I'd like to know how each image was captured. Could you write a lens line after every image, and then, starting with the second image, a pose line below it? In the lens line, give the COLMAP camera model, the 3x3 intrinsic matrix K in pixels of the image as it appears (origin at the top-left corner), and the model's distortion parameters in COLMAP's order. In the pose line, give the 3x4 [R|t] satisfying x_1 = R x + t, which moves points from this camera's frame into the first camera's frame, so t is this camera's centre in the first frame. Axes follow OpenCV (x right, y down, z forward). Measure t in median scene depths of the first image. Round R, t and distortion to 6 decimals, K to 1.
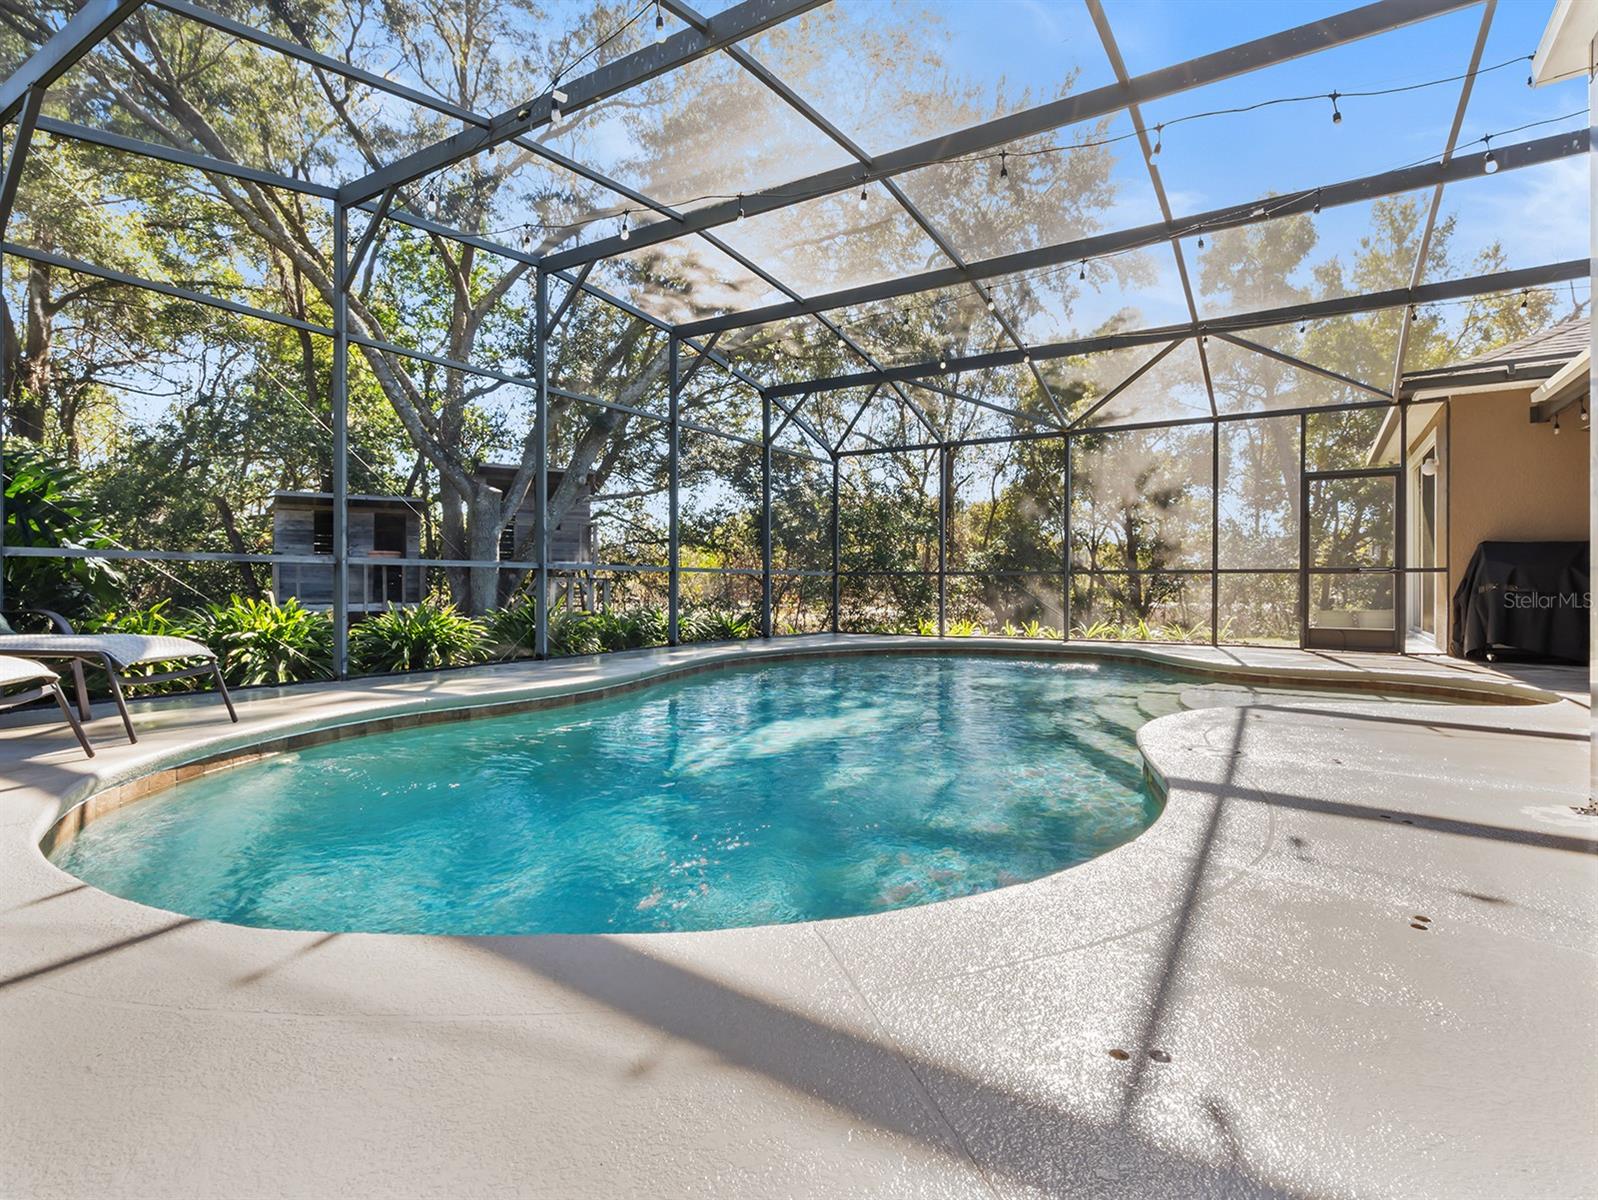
lens RADIAL K [[821.8, 0, 802.2], [0, 821.8, 590.4], [0, 0, 1]] dist [-0.009016, 0.006687]
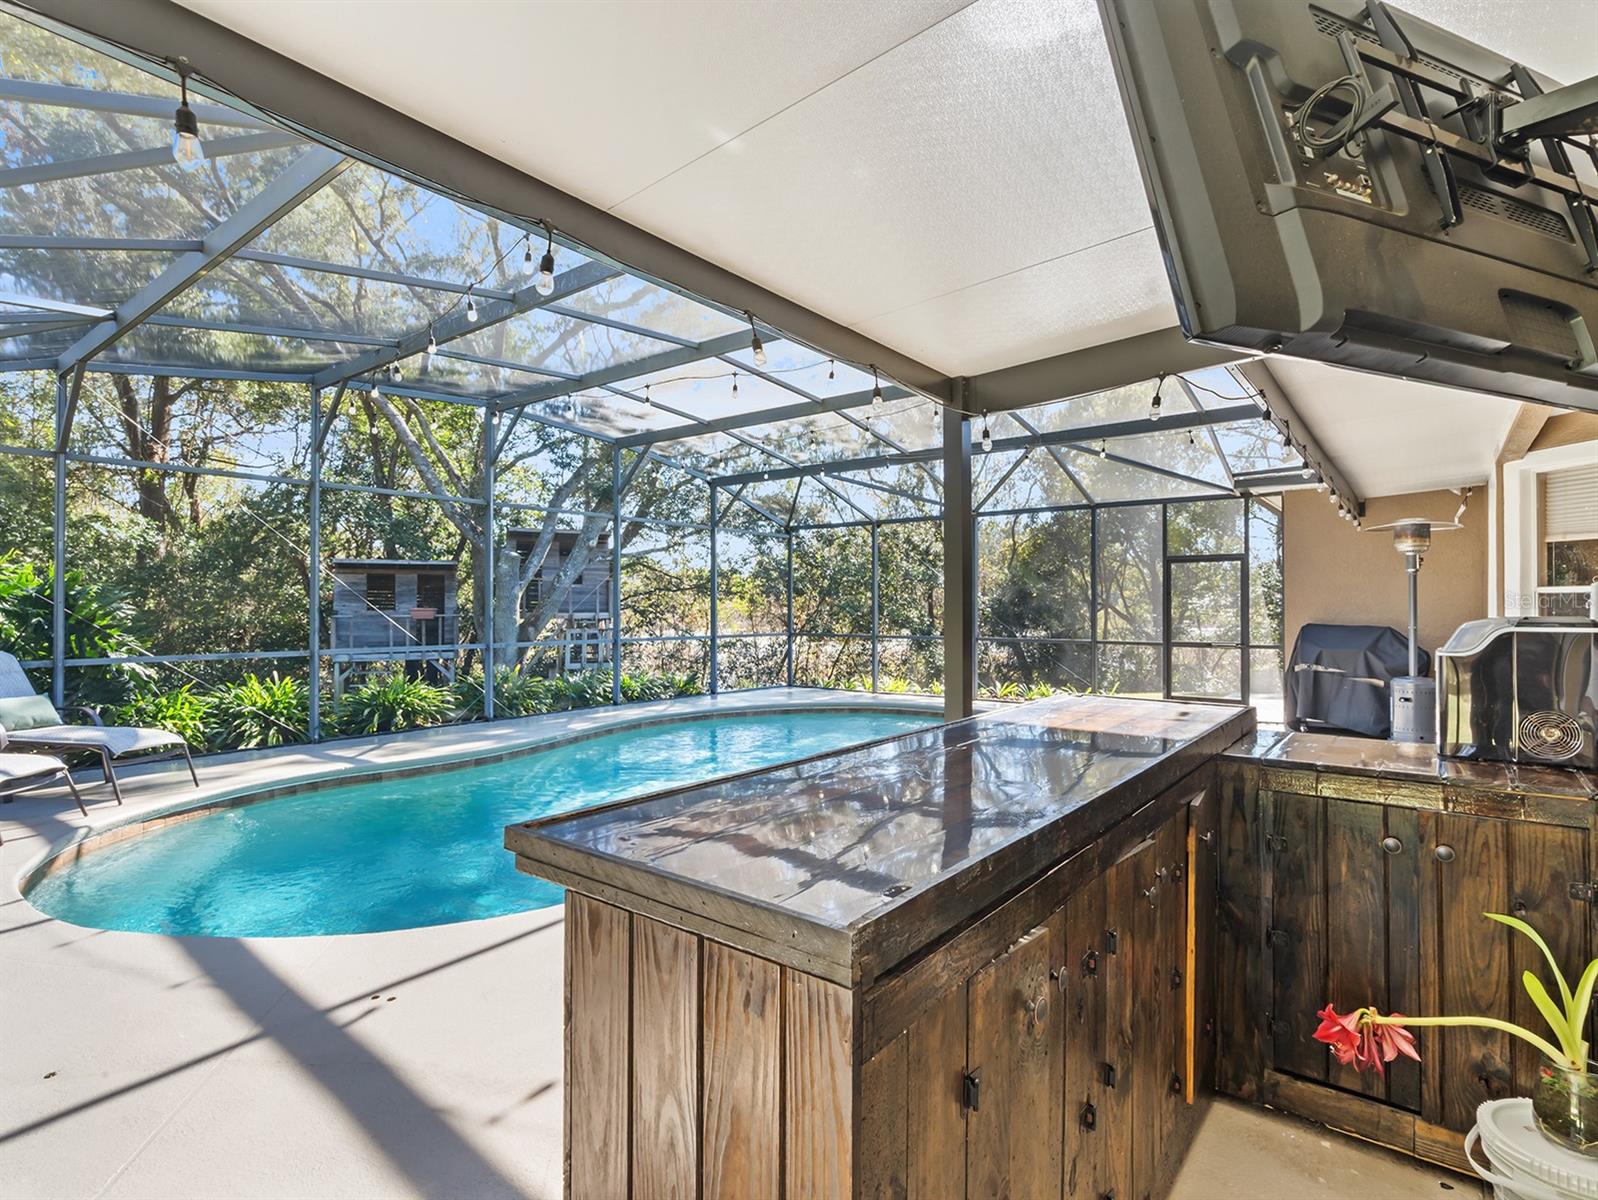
lens RADIAL K [[821.8, 0, 795.8], [0, 821.8, 601.9], [0, 0, 1]] dist [-0.009016, 0.006687]
pose [[0.993978, -0.001997, -0.109557, 0.358790], [0.000131, 0.999855, -0.017033, -0.097333], [0.109575, 0.016916, 0.993835, -0.234409]]
